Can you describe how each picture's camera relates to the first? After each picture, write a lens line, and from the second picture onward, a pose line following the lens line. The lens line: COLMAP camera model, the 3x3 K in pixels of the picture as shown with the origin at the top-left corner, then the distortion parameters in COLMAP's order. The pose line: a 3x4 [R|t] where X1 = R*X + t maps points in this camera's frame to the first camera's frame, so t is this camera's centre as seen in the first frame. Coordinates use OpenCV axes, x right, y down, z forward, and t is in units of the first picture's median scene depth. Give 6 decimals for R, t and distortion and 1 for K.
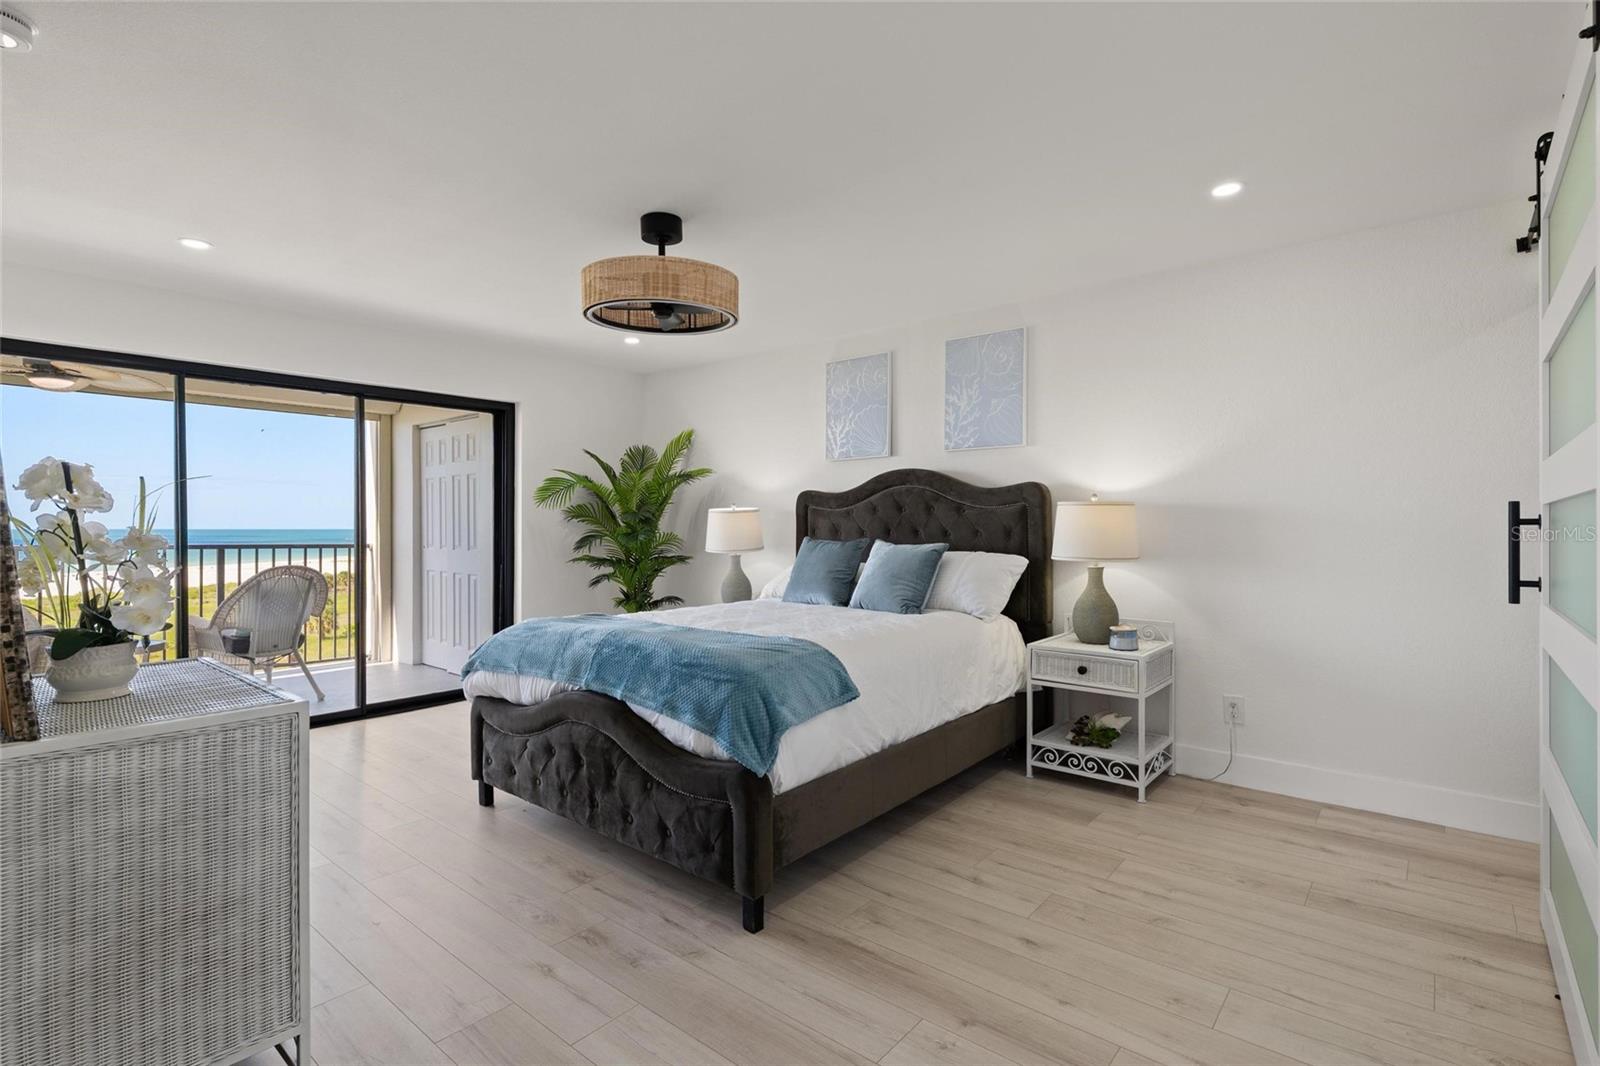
lens RADIAL K [[741.8, 0, 839.0], [0, 741.8, 534.7], [0, 0, 1]] dist [0.015641, -0.000213]
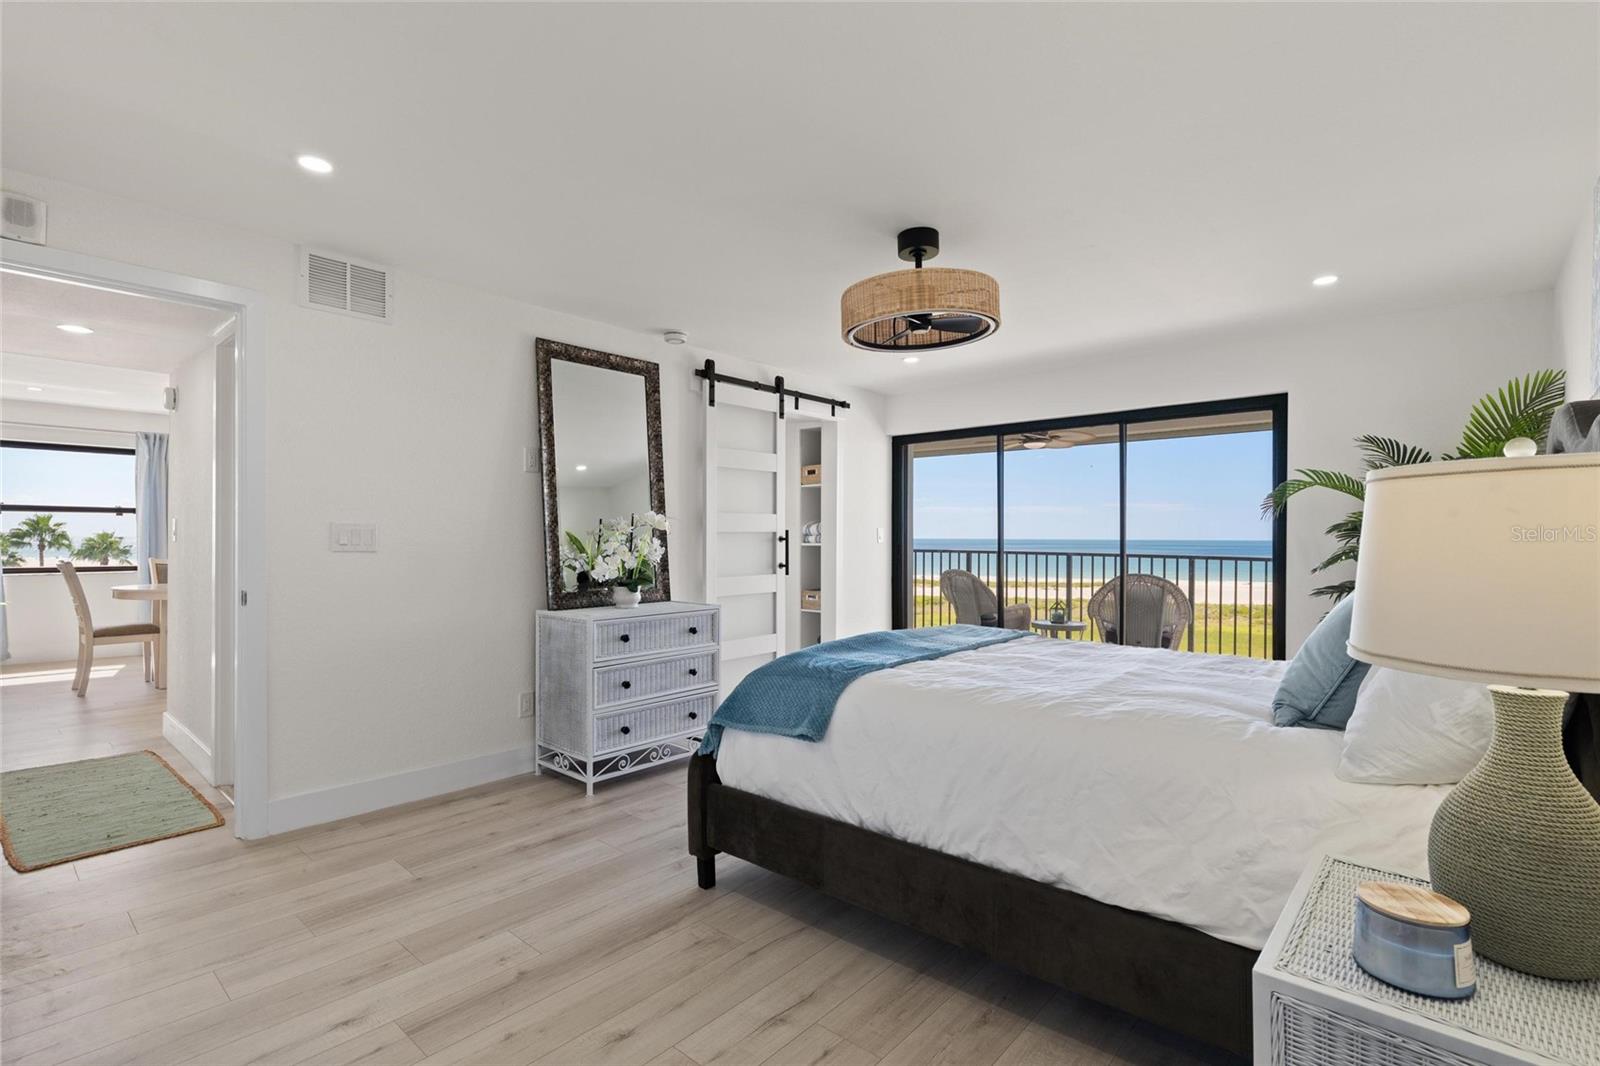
lens RADIAL K [[759.2, 0, 792.5], [0, 759.2, 539.9], [0, 0, 1]] dist [-0.001655, -0.000141]
pose [[-0.047569, 0.005312, -0.998854, 0.695329], [-0.015992, 0.999854, 0.006079, -0.012961], [0.998740, 0.016263, -0.047477, 0.776994]]
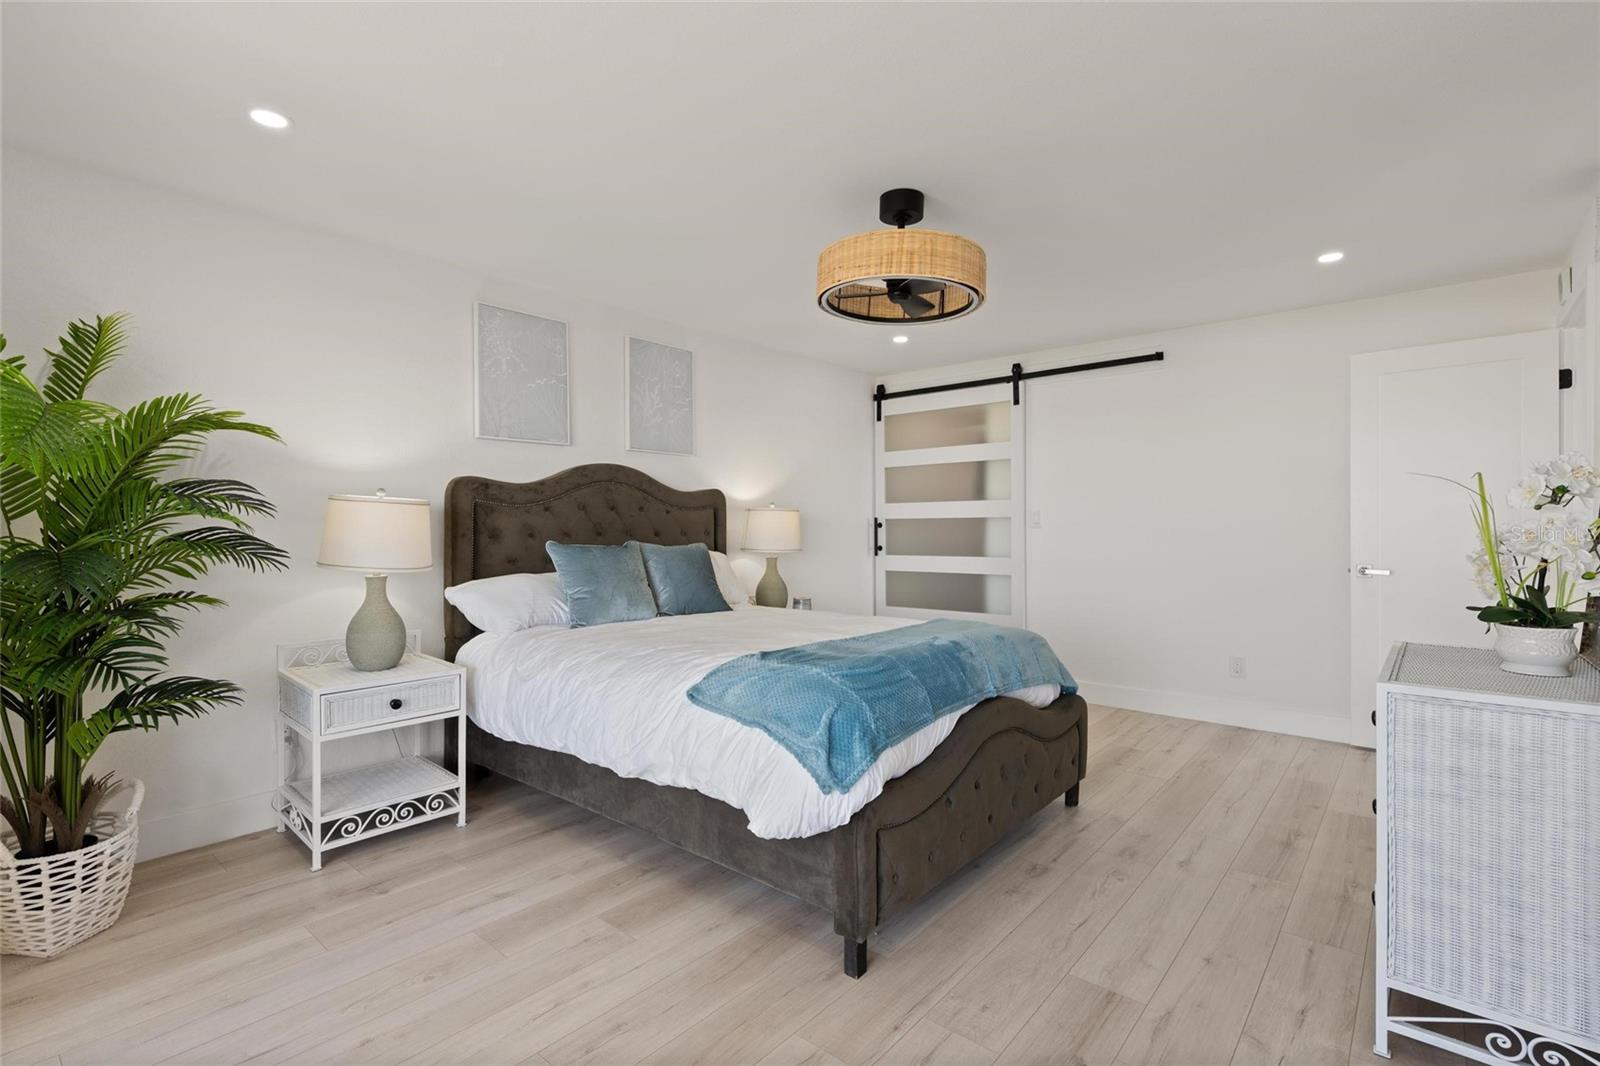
lens RADIAL K [[748.5, 0, 793.7], [0, 748.5, 520.6], [0, 0, 1]] dist [0.000296, 0.000001]
pose [[0.044940, 0.024734, 0.998683, -0.998232], [0.035418, 0.999026, -0.026337, 0.012703], [-0.998362, 0.036555, 0.044020, 0.932385]]
